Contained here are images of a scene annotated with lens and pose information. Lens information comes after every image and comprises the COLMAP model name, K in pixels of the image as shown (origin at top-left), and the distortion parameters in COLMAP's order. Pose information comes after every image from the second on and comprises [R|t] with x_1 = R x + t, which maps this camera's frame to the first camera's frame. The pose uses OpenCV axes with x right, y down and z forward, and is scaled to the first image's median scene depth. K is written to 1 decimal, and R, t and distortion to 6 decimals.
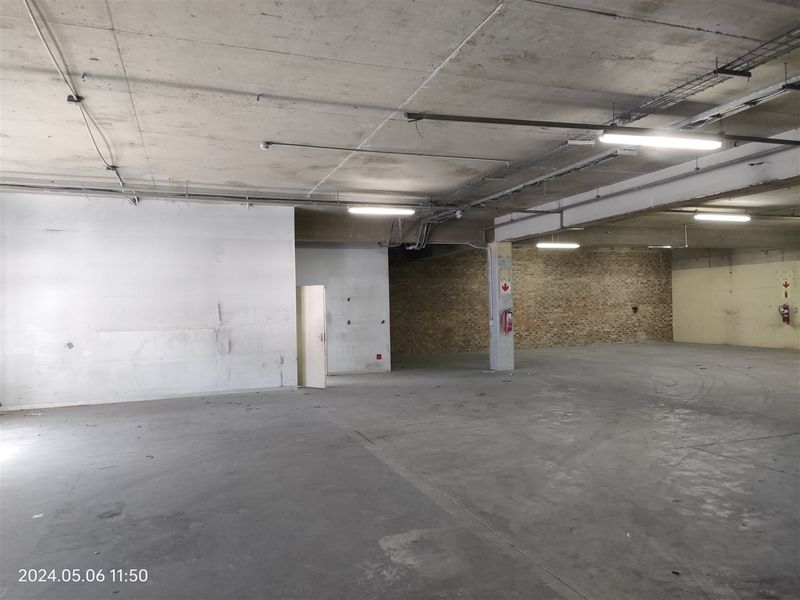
lens RADIAL K [[590.6, 0, 400.0], [0, 590.6, 300.0], [0, 0, 1]] dist [0.067489, -0.058029]
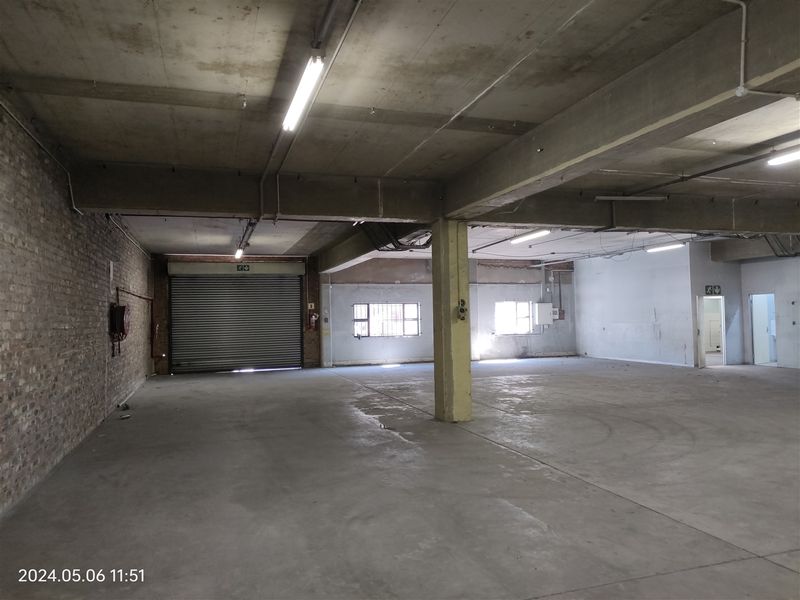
lens RADIAL K [[590.6, 0, 400.0], [0, 590.6, 300.0], [0, 0, 1]] dist [0.067489, -0.058029]
pose [[-0.032491, -0.005299, -0.999458, 2.210122], [0.031163, 0.999494, -0.006312, -0.045992], [0.998986, -0.031352, -0.032309, 0.592594]]
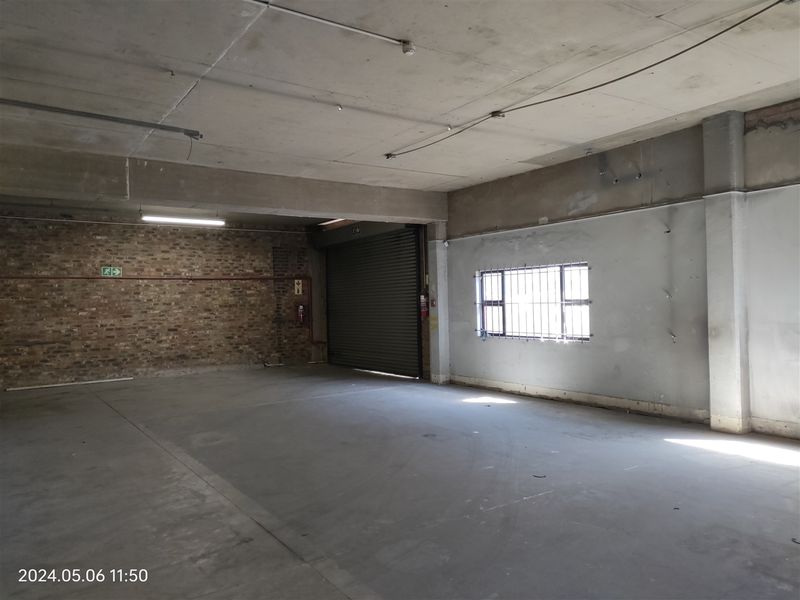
lens RADIAL K [[590.6, 0, 400.0], [0, 590.6, 300.0], [0, 0, 1]] dist [0.067489, -0.058029]
pose [[-0.967517, 0.046652, -0.248463, -0.046055], [0.050205, 0.998707, -0.007976, 0.020077], [0.247770, -0.020191, -0.968608, 1.696457]]
